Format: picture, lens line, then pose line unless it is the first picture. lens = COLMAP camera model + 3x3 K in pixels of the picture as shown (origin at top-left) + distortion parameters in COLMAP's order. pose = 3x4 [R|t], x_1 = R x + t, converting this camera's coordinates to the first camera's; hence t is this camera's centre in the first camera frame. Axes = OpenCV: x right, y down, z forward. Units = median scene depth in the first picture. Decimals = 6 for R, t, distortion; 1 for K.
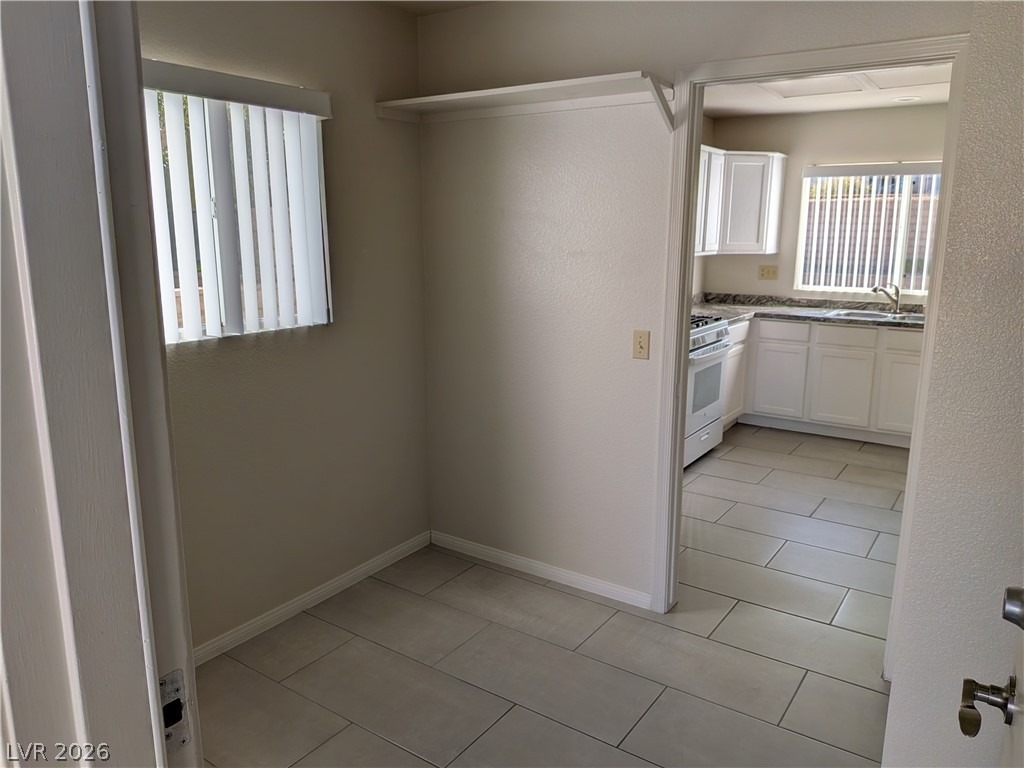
lens RADIAL K [[749.1, 0, 513.3], [0, 749.1, 386.9], [0, 0, 1]] dist [0.073871, -0.118524]
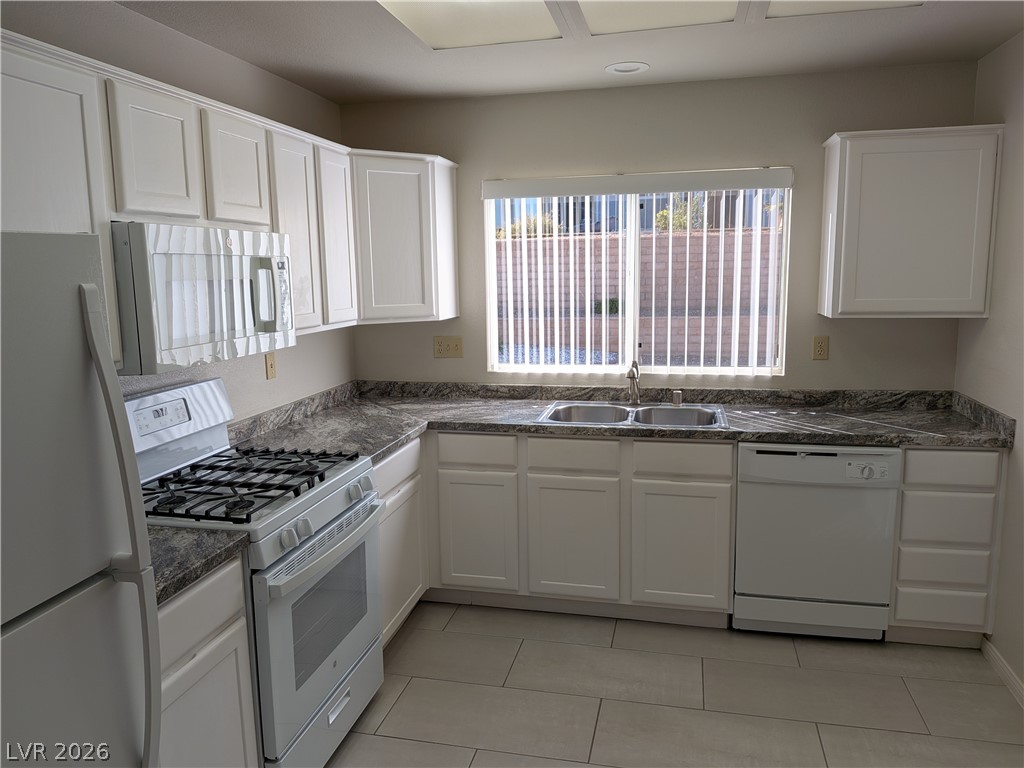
lens RADIAL K [[739.8, 0, 505.4], [0, 739.8, 384.9], [0, 0, 1]] dist [0.086423, -0.114915]
pose [[0.934681, -0.074603, 0.347572, 0.173327], [0.092697, 0.995054, -0.035700, -0.098748], [-0.343190, 0.065587, 0.936973, 0.424605]]
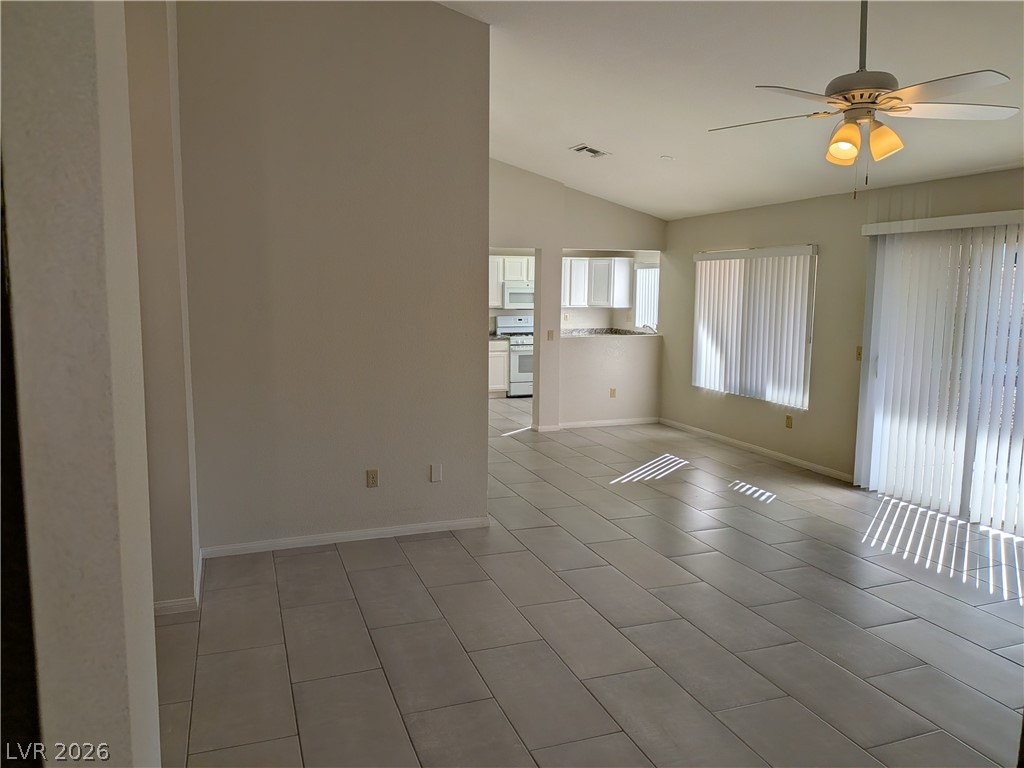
lens RADIAL K [[739.8, 0, 505.4], [0, 739.8, 384.9], [0, 0, 1]] dist [0.086423, -0.114915]
pose [[0.811510, 0.079263, -0.578938, 1.266084], [-0.125544, 0.991271, -0.040261, 0.141805], [0.570693, 0.105354, 0.814377, -0.740697]]
